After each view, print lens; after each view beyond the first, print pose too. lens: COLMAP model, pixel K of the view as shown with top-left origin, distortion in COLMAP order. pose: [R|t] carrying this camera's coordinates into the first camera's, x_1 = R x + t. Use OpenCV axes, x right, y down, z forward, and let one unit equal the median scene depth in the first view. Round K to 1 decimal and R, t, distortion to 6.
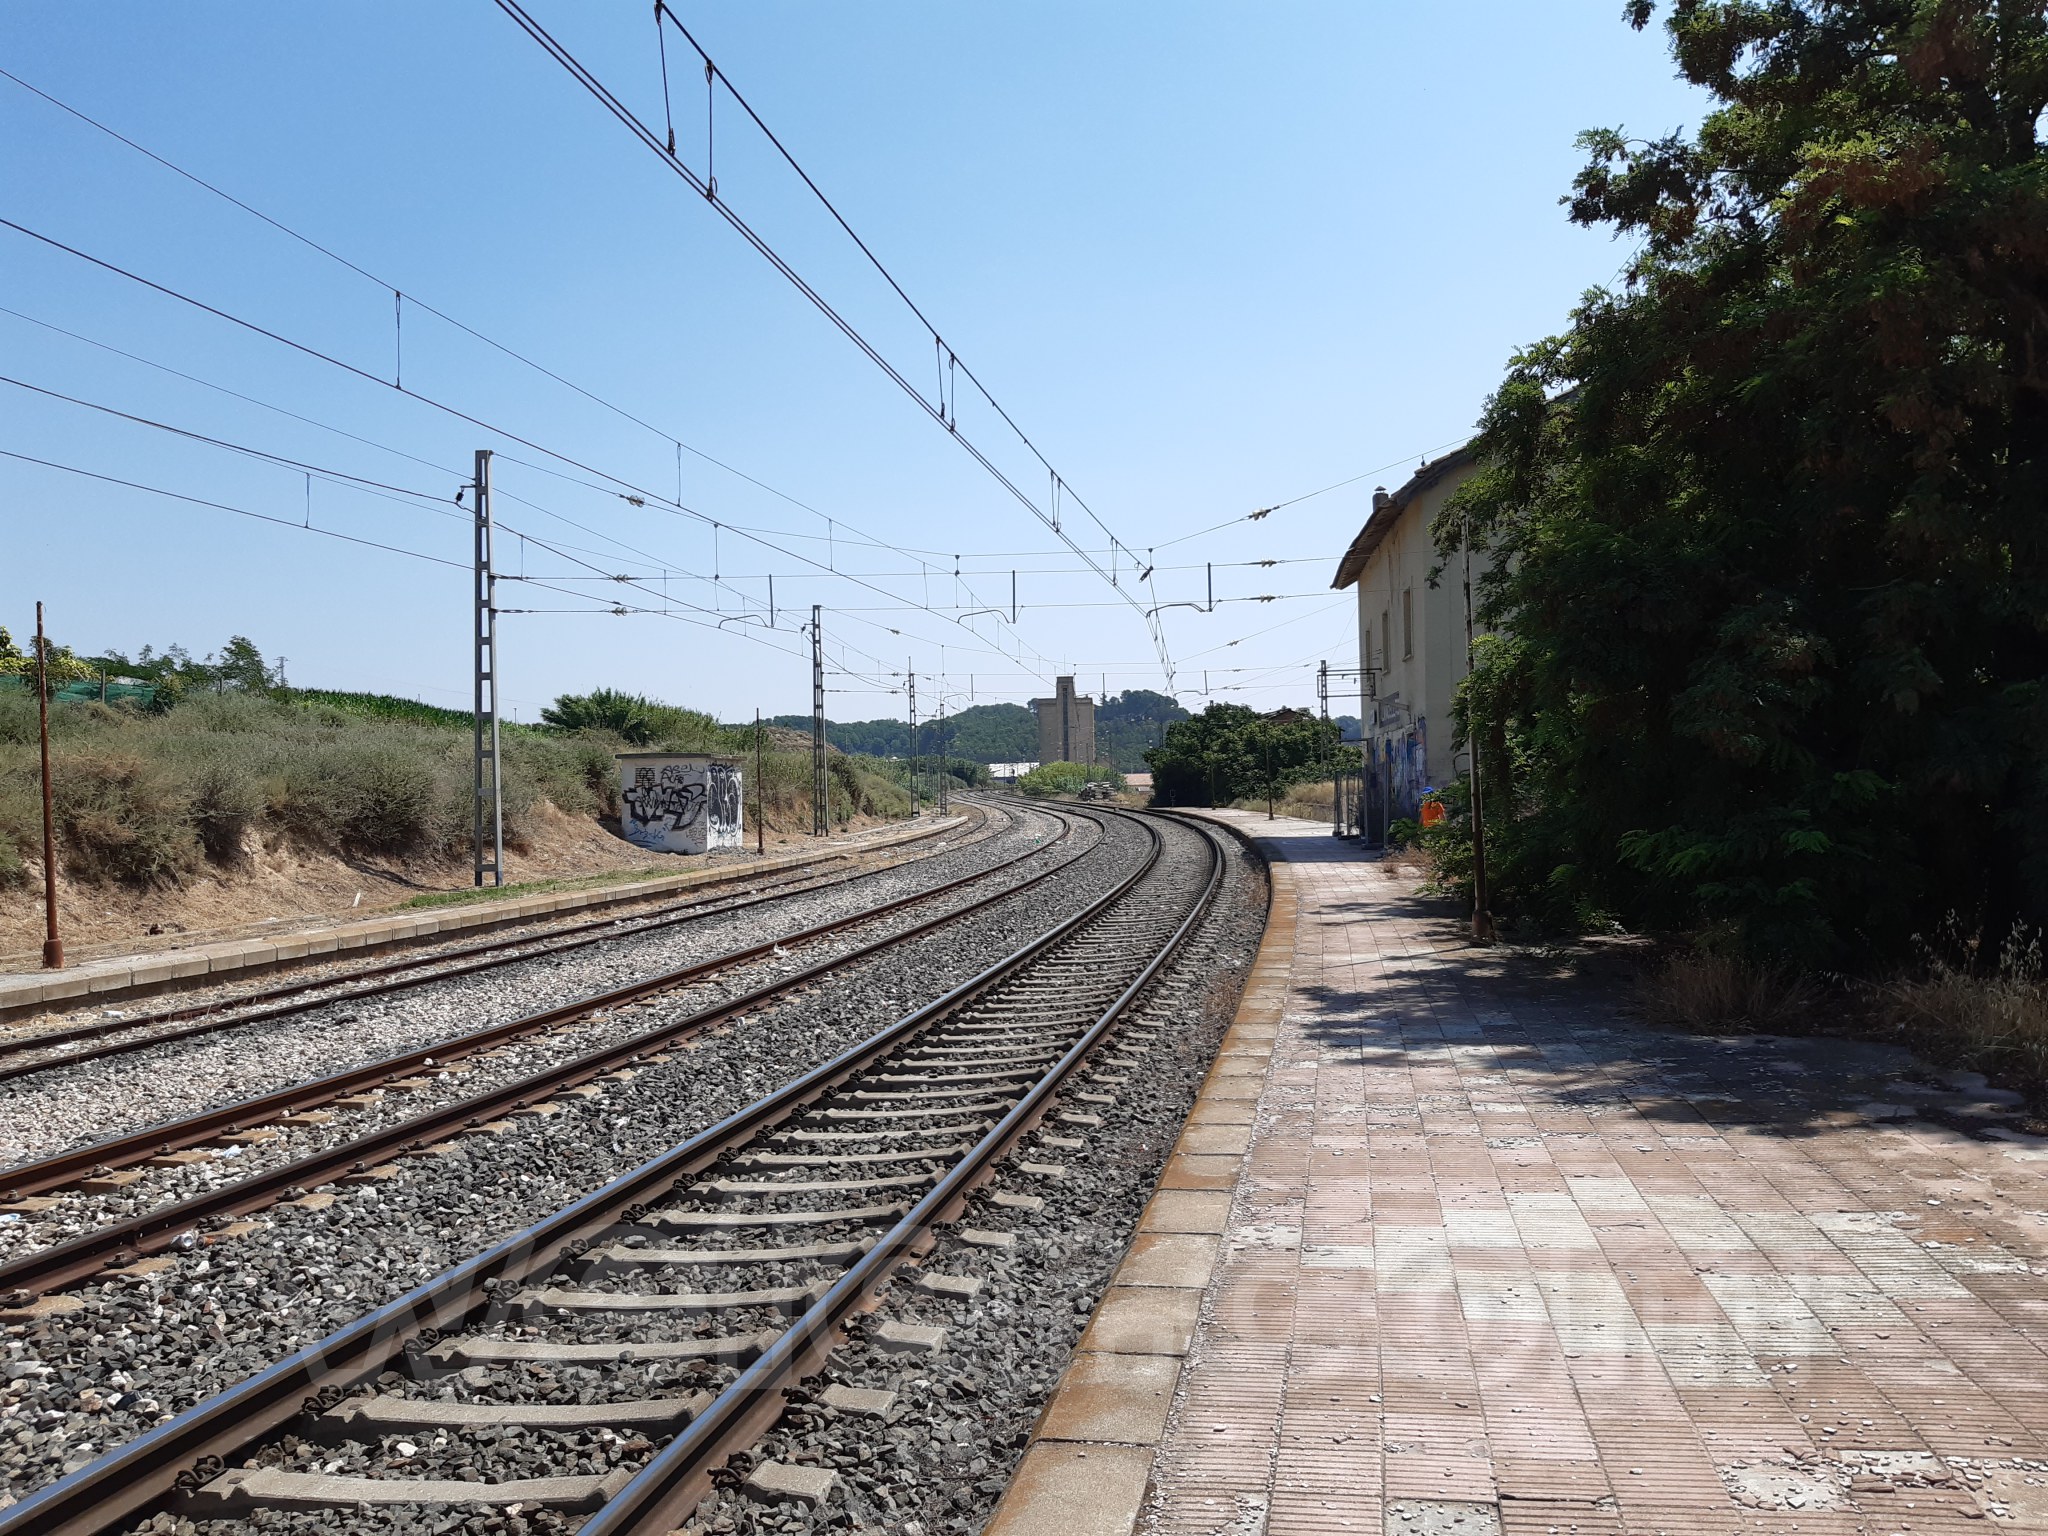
lens RADIAL K [[1581.0, 0, 1022.0], [0, 1581.0, 777.0], [0, 0, 1]] dist [0.037997, -0.084237]
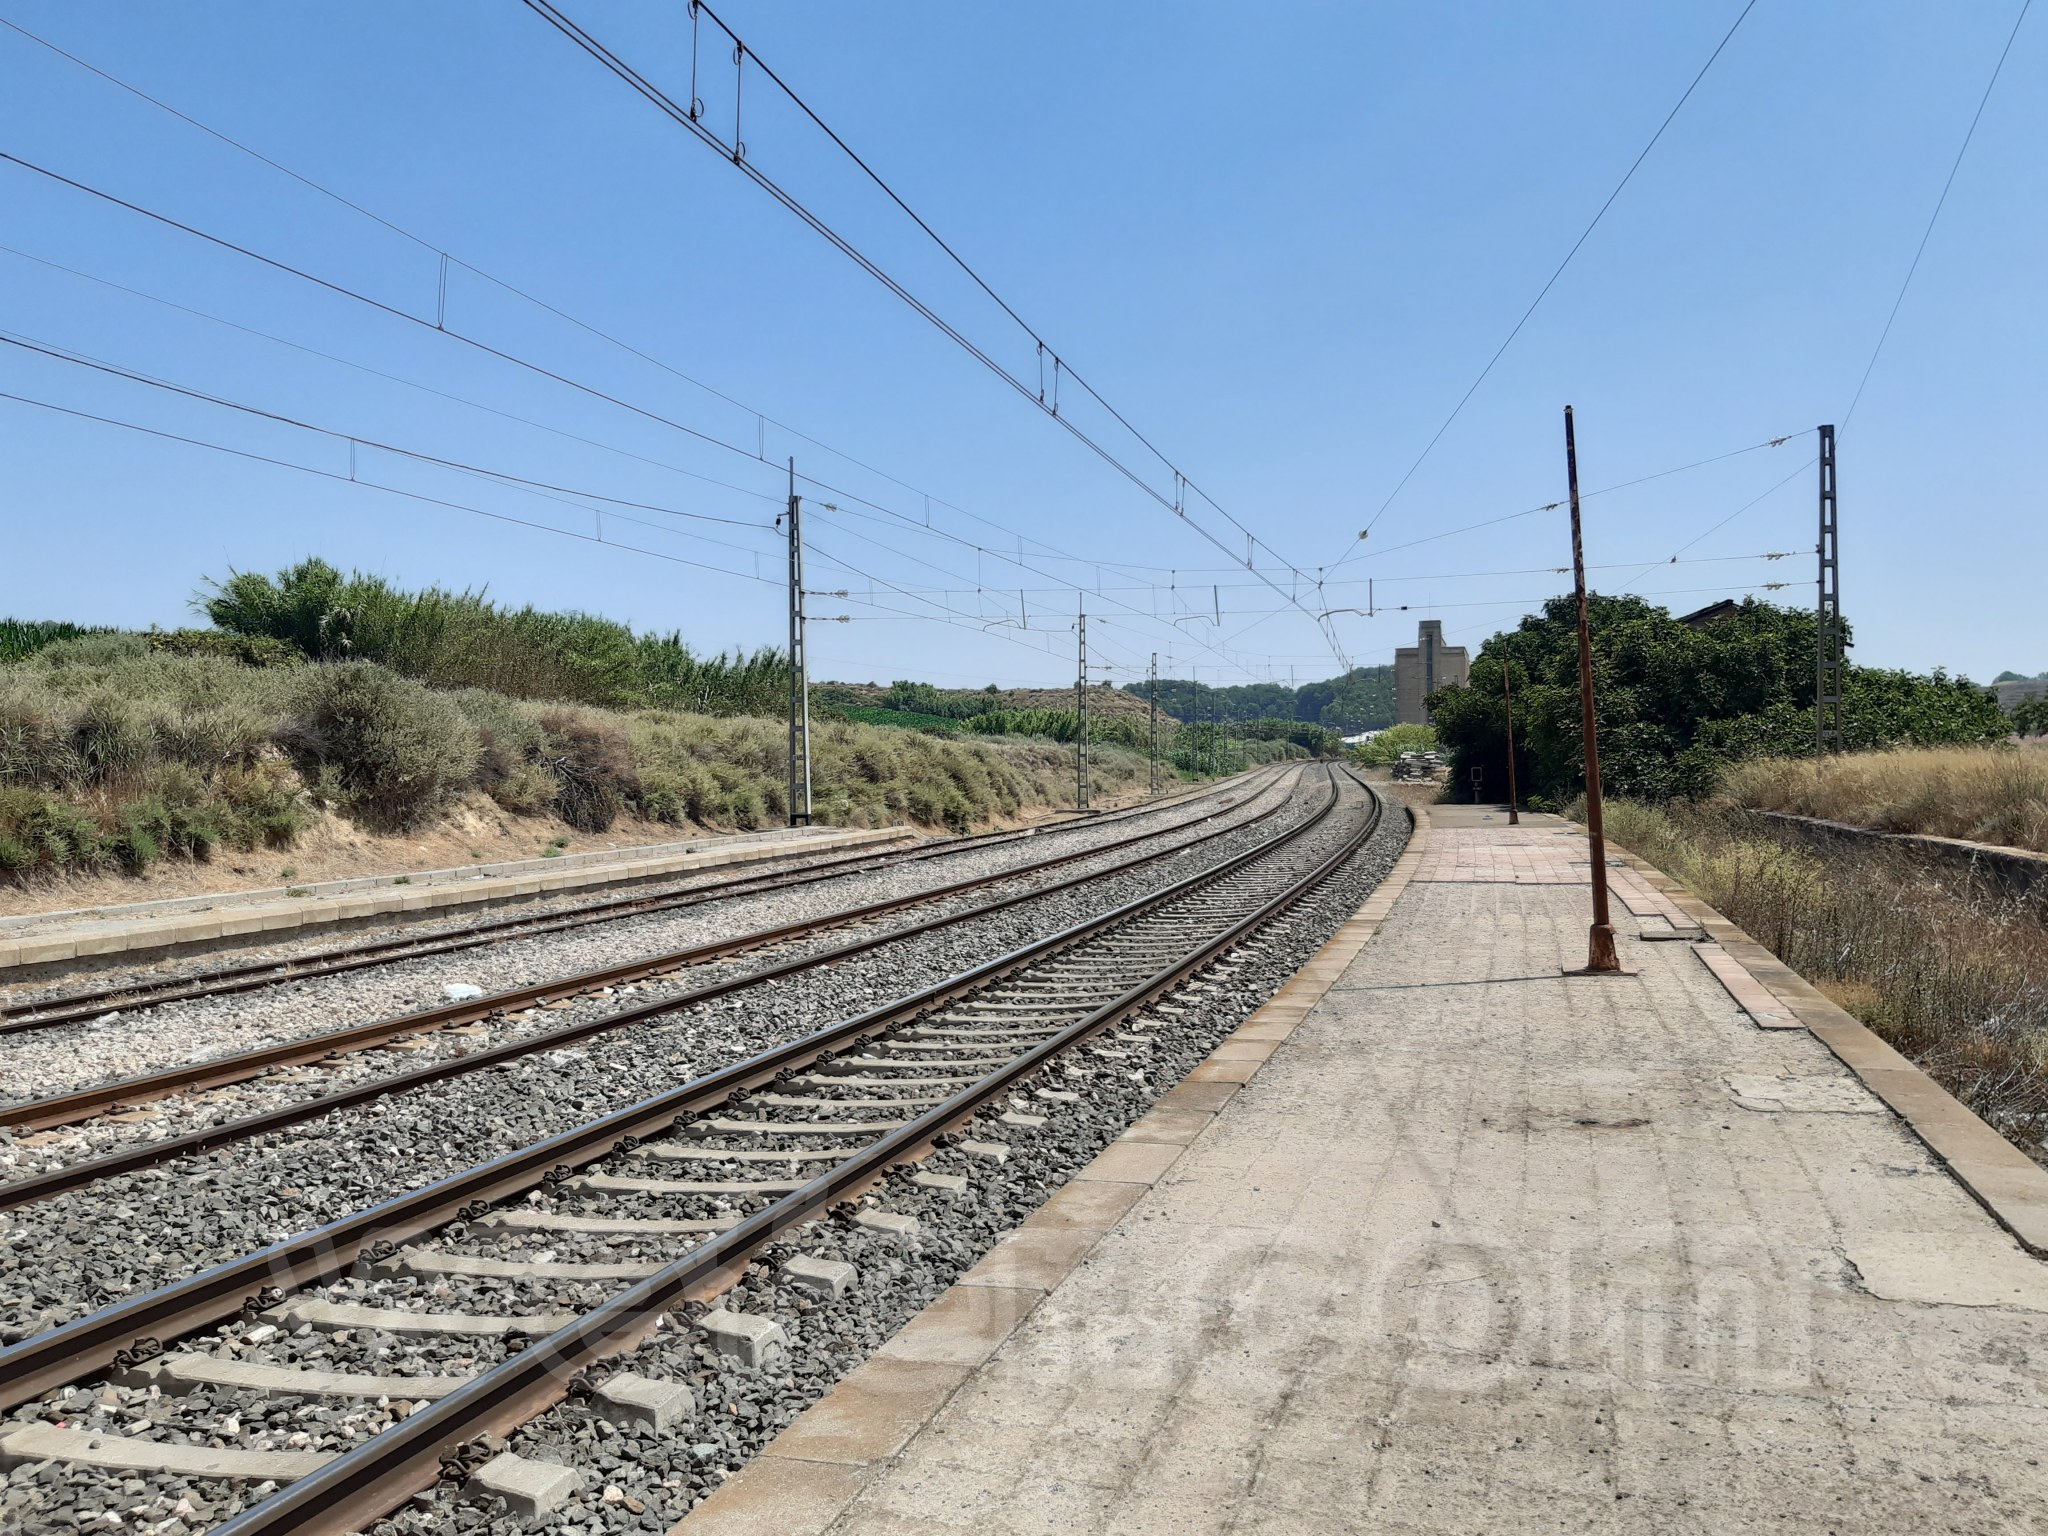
lens RADIAL K [[1581.0, 0, 1012.0], [0, 1581.0, 758.1], [0, 0, 1]] dist [0.037997, -0.084237]
pose [[0.967002, 0.012191, -0.254479, 0.085224], [-0.009965, 0.999900, 0.010034, 0.001995], [0.254575, -0.007167, 0.967026, 0.497695]]
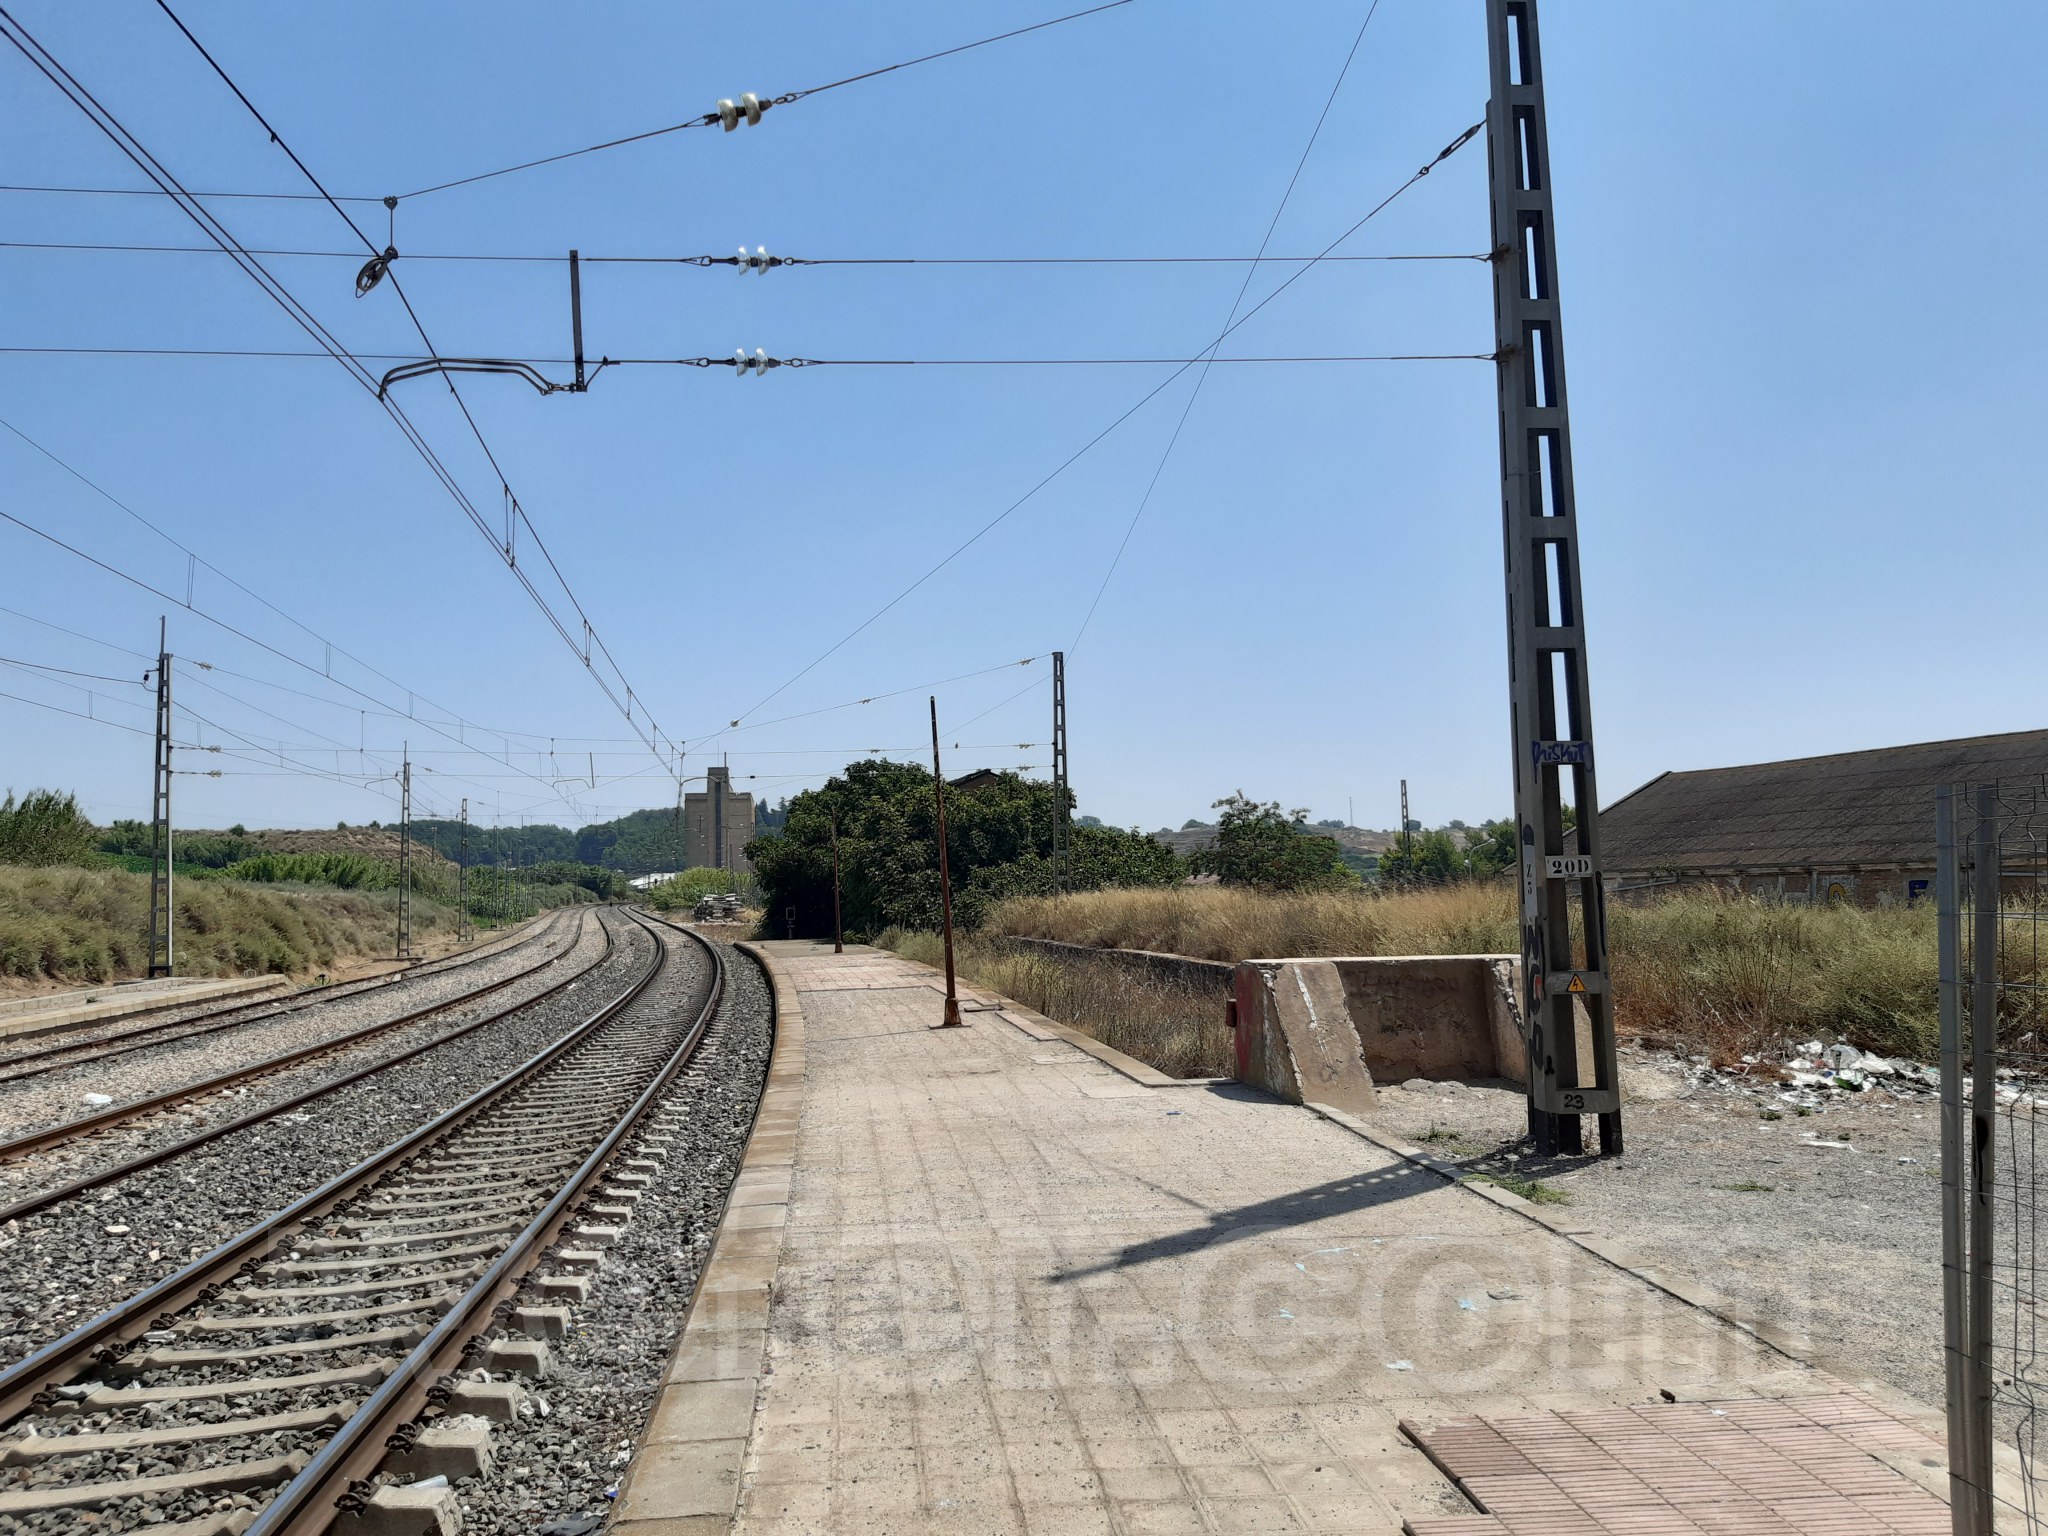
lens RADIAL K [[1581.0, 0, 1058.4], [0, 1581.0, 753.0], [0, 0, 1]] dist [0.037997, -0.084237]
pose [[0.976373, 0.017657, 0.215369, 0.068652], [0.000716, 0.996386, -0.084933, 0.001260], [-0.216091, 0.083081, 0.972832, 0.428123]]
